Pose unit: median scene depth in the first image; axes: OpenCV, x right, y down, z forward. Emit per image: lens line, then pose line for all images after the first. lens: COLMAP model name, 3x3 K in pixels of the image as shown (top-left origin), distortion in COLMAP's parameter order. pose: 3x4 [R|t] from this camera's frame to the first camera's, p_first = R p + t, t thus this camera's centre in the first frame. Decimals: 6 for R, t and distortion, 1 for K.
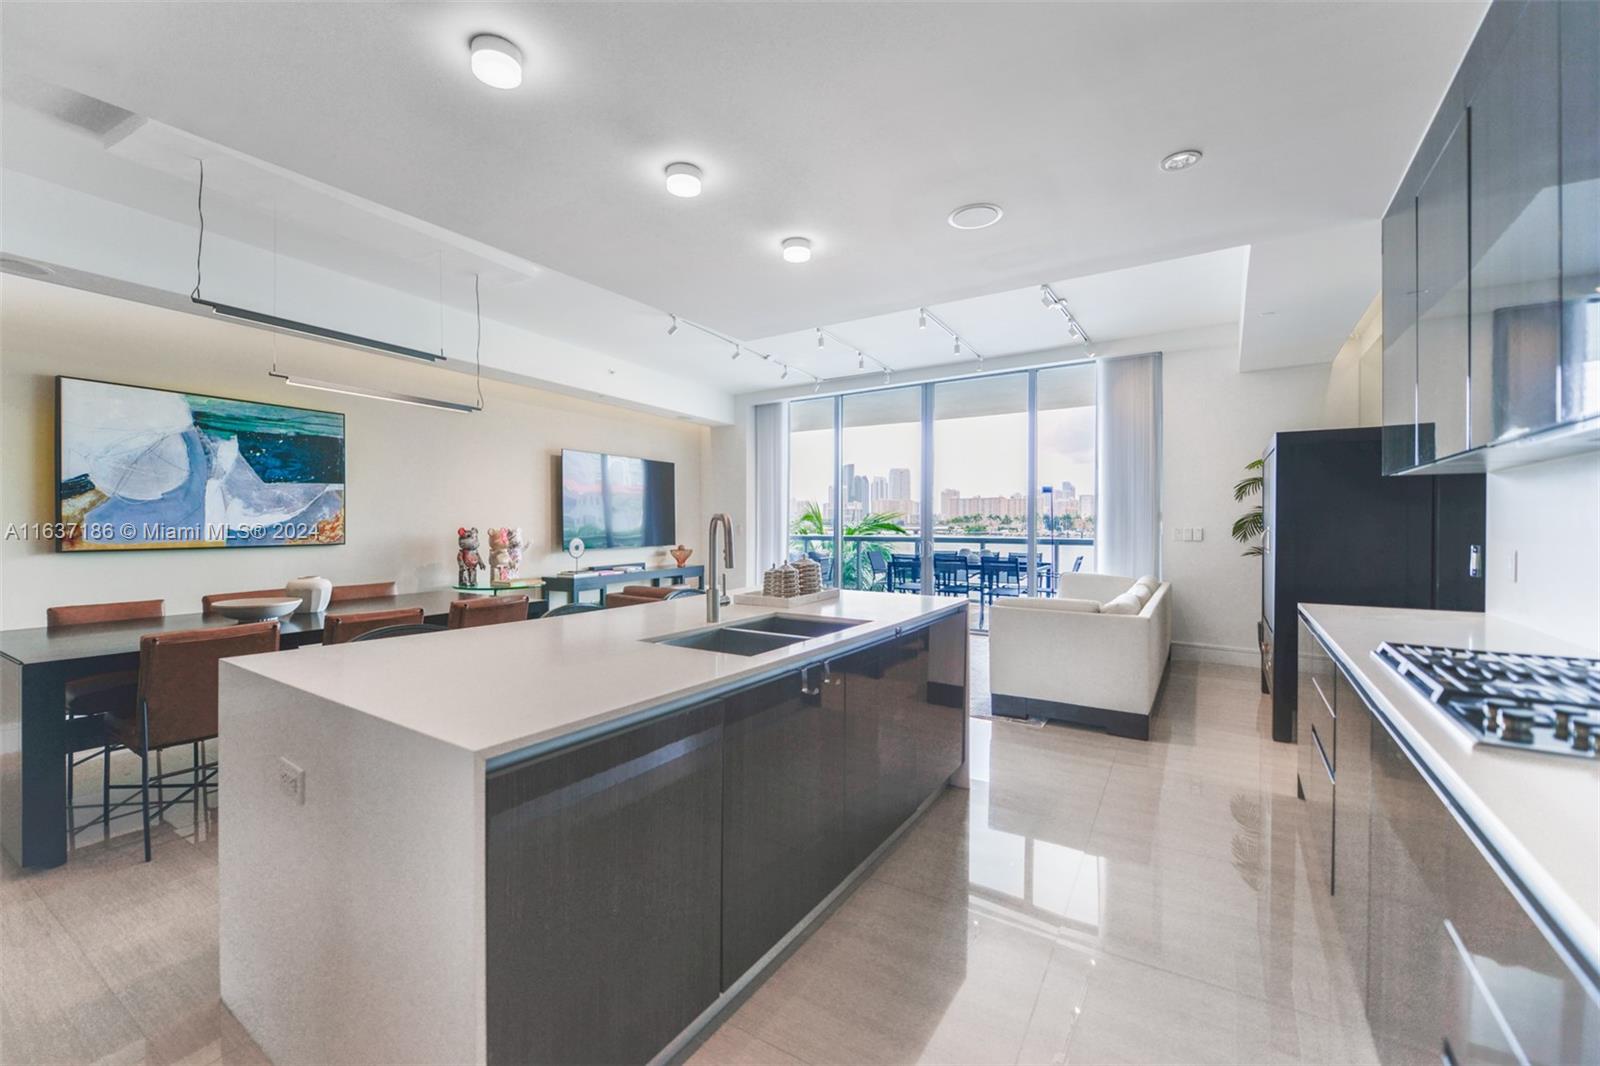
lens RADIAL K [[642.0, 0, 794.6], [0, 642.0, 526.7], [0, 0, 1]] dist [0.002698, 0.000048]
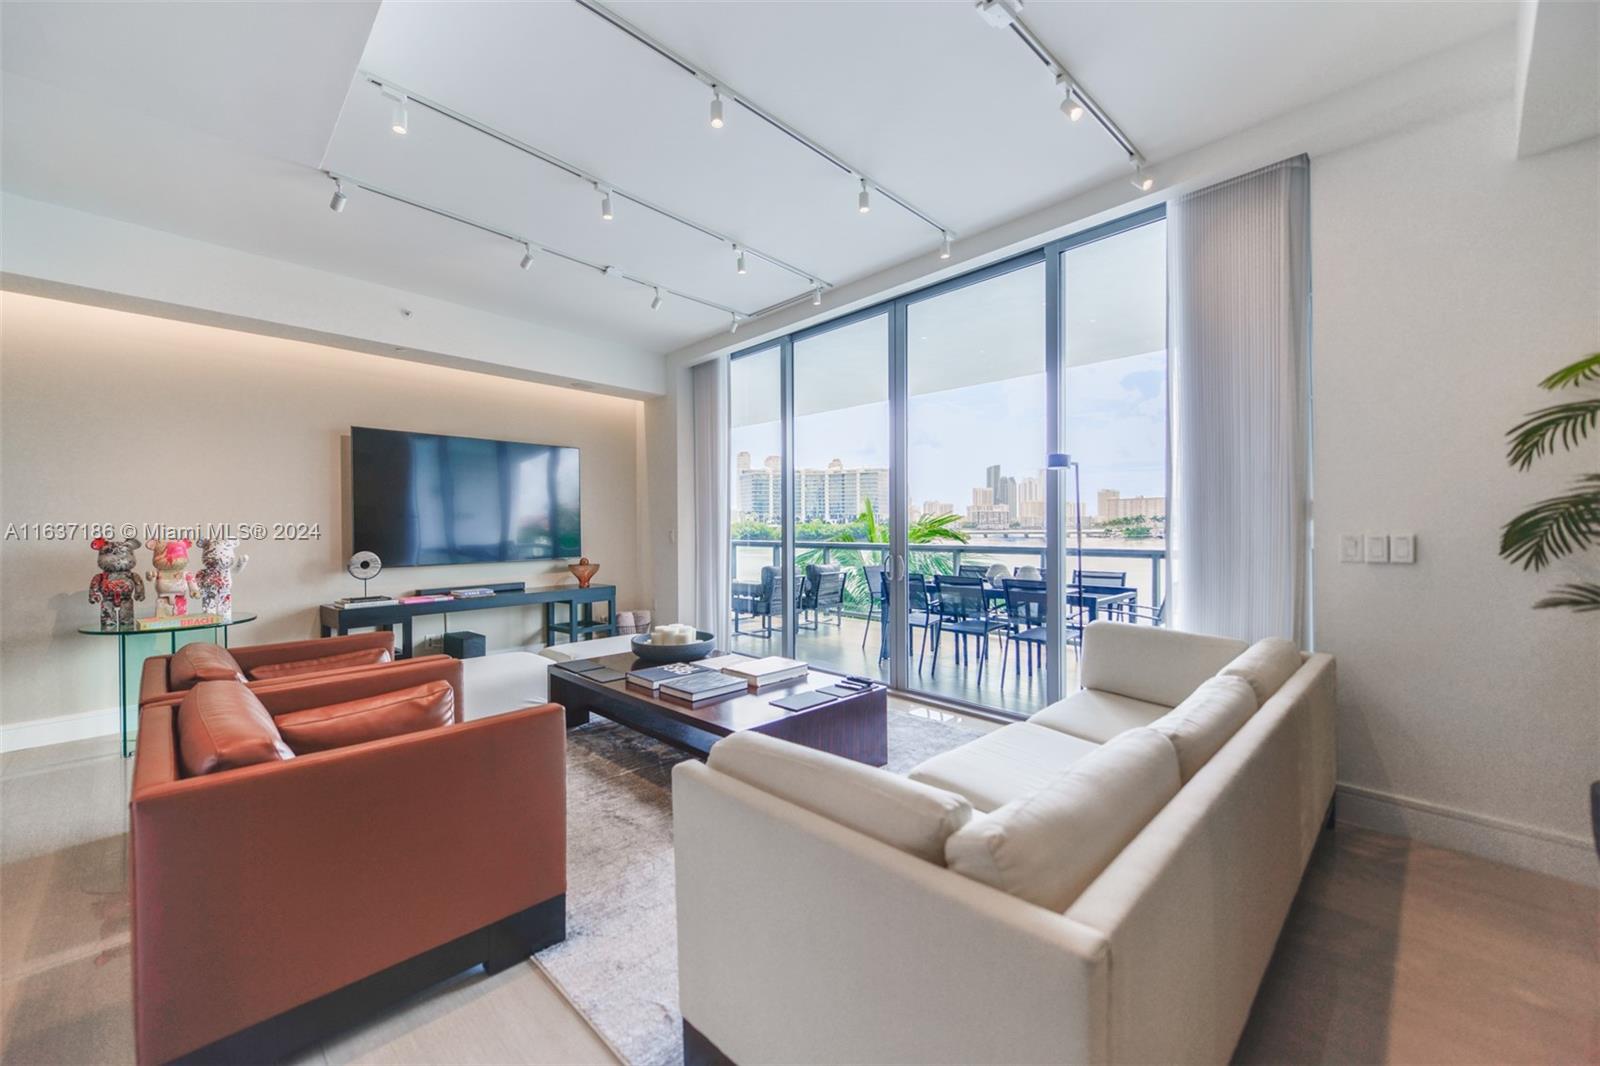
lens RADIAL K [[635.0, 0, 798.2], [0, 635.0, 525.9], [0, 0, 1]] dist [0.010374, -0.000217]
pose [[0.976551, -0.006466, -0.215189, 0.376399], [0.004873, 0.999957, -0.007934, -0.002734], [0.215231, 0.006699, 0.976540, 0.570827]]
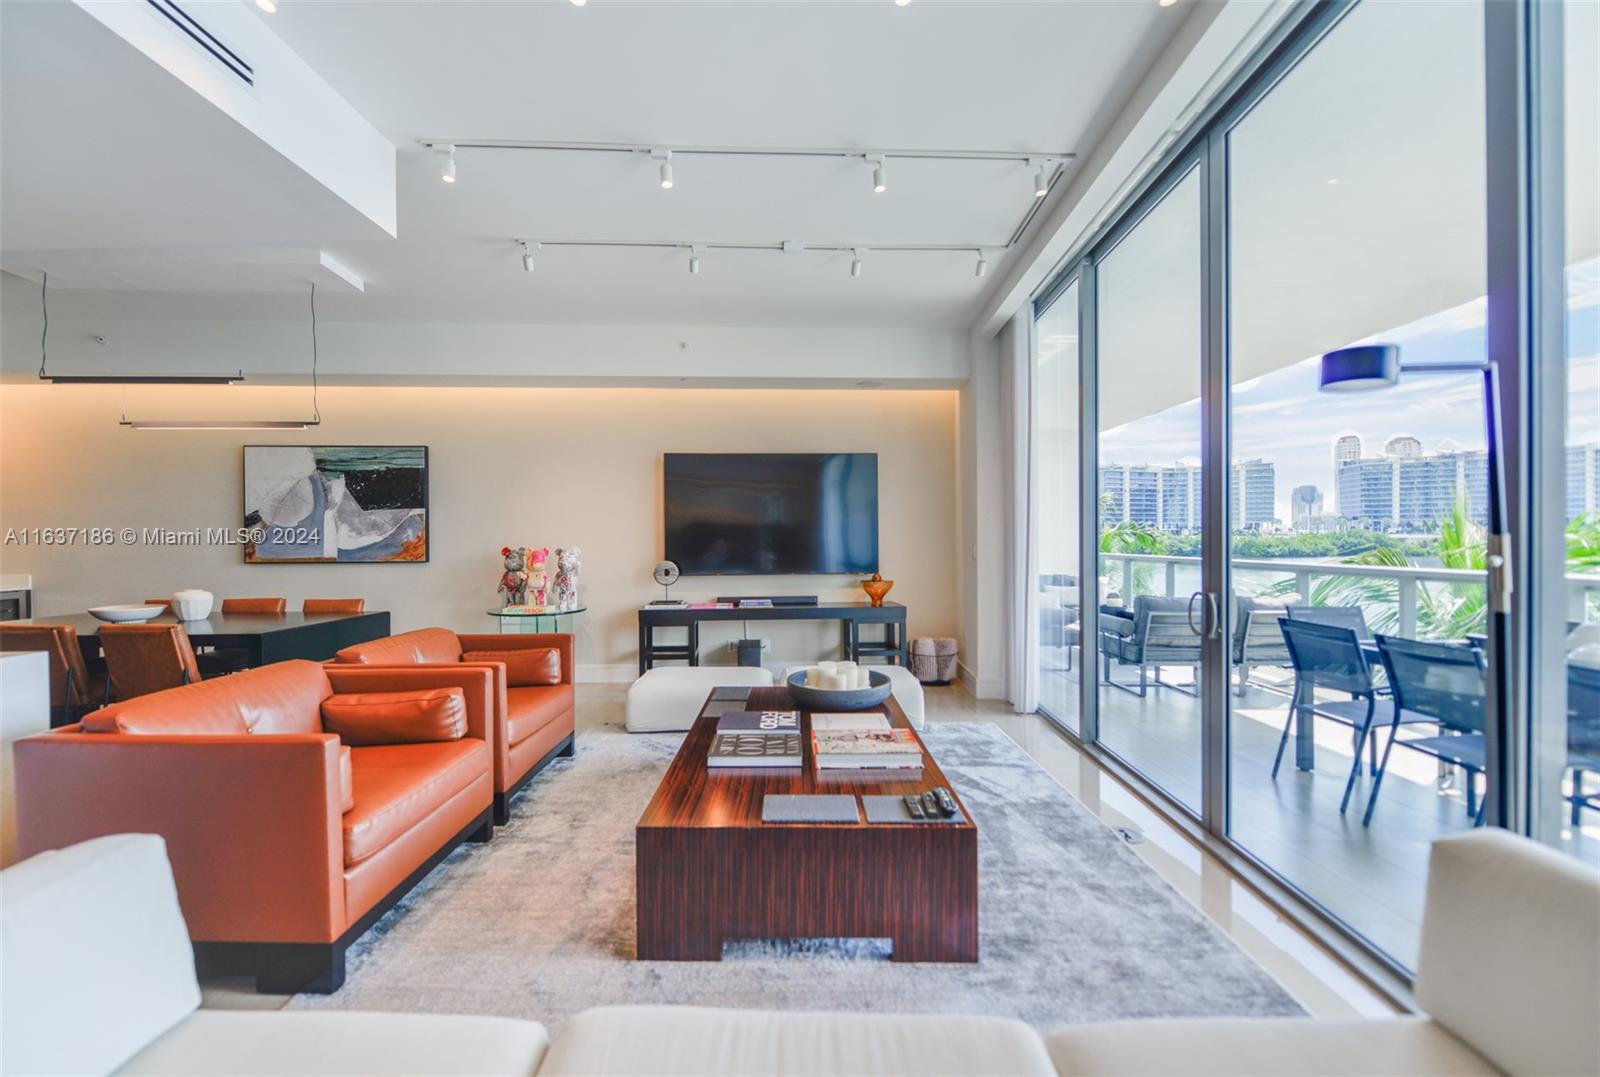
lens RADIAL K [[642.1, 0, 794.1], [0, 642.1, 539.2], [0, 0, 1]] dist [-0.002181, -0.000337]
pose [[0.521349, -0.004771, -0.853330, 0.596475], [-0.000438, 0.999983, -0.005859, -0.006294], [0.853343, 0.003429, 0.521338, 0.974041]]
